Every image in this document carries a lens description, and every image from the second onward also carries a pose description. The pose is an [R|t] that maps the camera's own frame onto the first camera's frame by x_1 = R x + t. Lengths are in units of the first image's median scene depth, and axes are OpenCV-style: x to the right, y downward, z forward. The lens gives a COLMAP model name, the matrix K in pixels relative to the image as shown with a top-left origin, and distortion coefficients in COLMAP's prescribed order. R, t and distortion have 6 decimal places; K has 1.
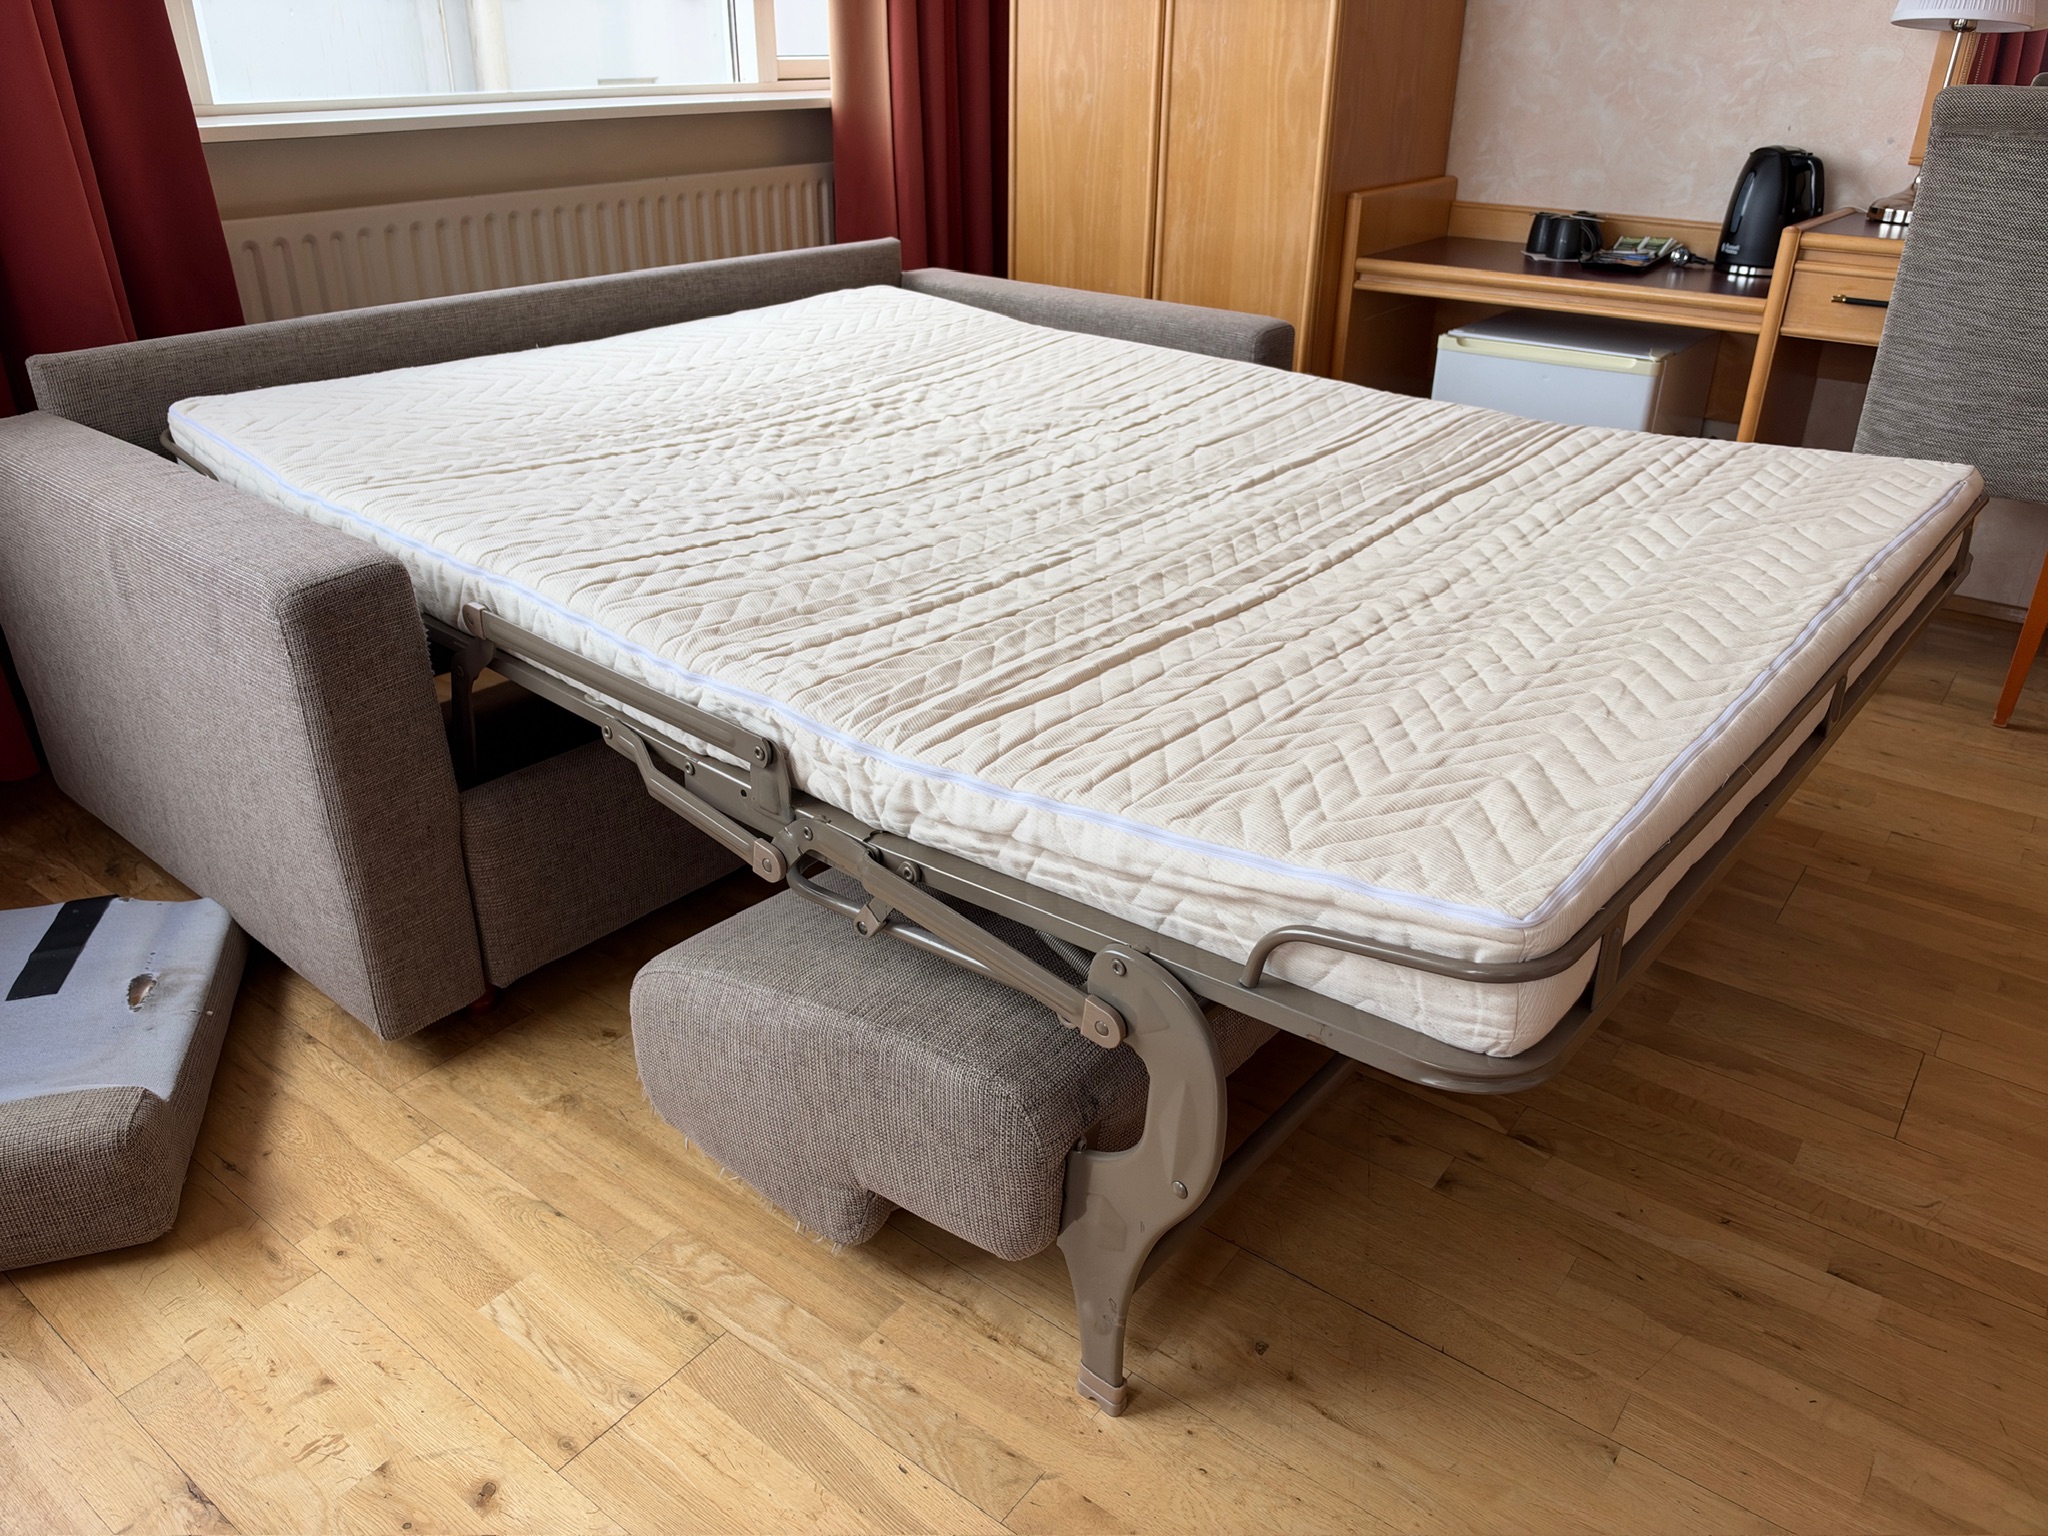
lens RADIAL K [[1517.5, 0, 1024.0], [0, 1517.5, 768.0], [0, 0, 1]] dist [0.094128, -0.171347]
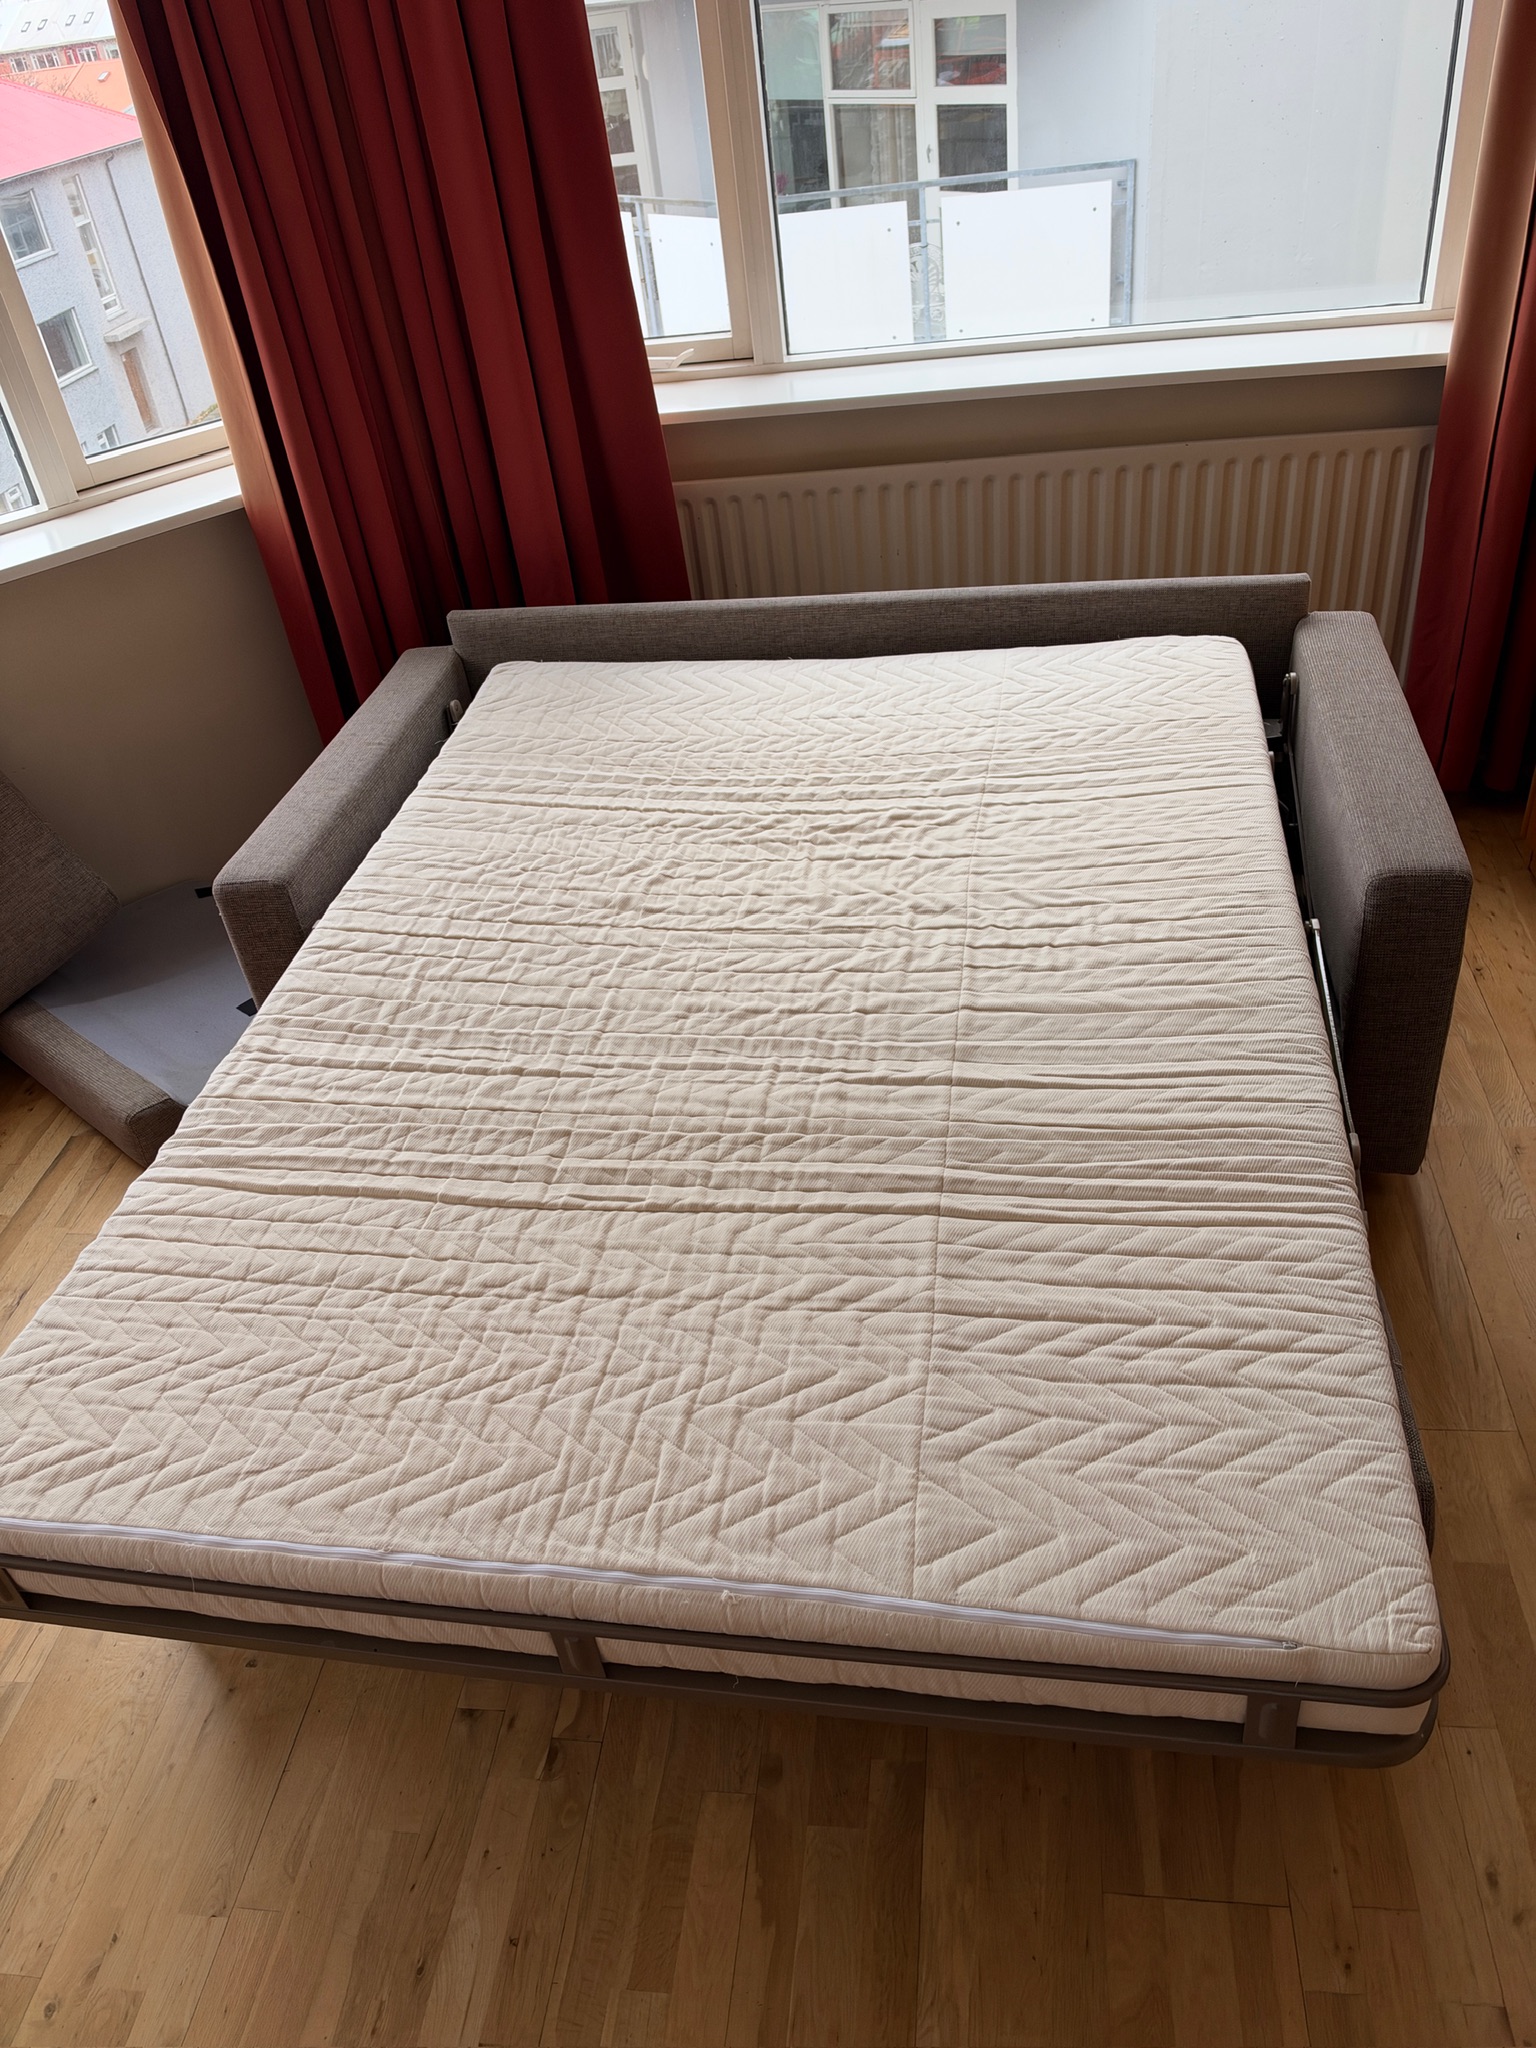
lens RADIAL K [[1517.5, 0, 768.0], [0, 1517.5, 1024.0], [0, 0, 1]] dist [0.094128, -0.171347]
pose [[0.476782, 0.466654, -0.744925, 0.811362], [-0.271636, 0.884187, 0.380036, -0.563365], [0.835998, 0.021154, 0.548324, 0.429905]]
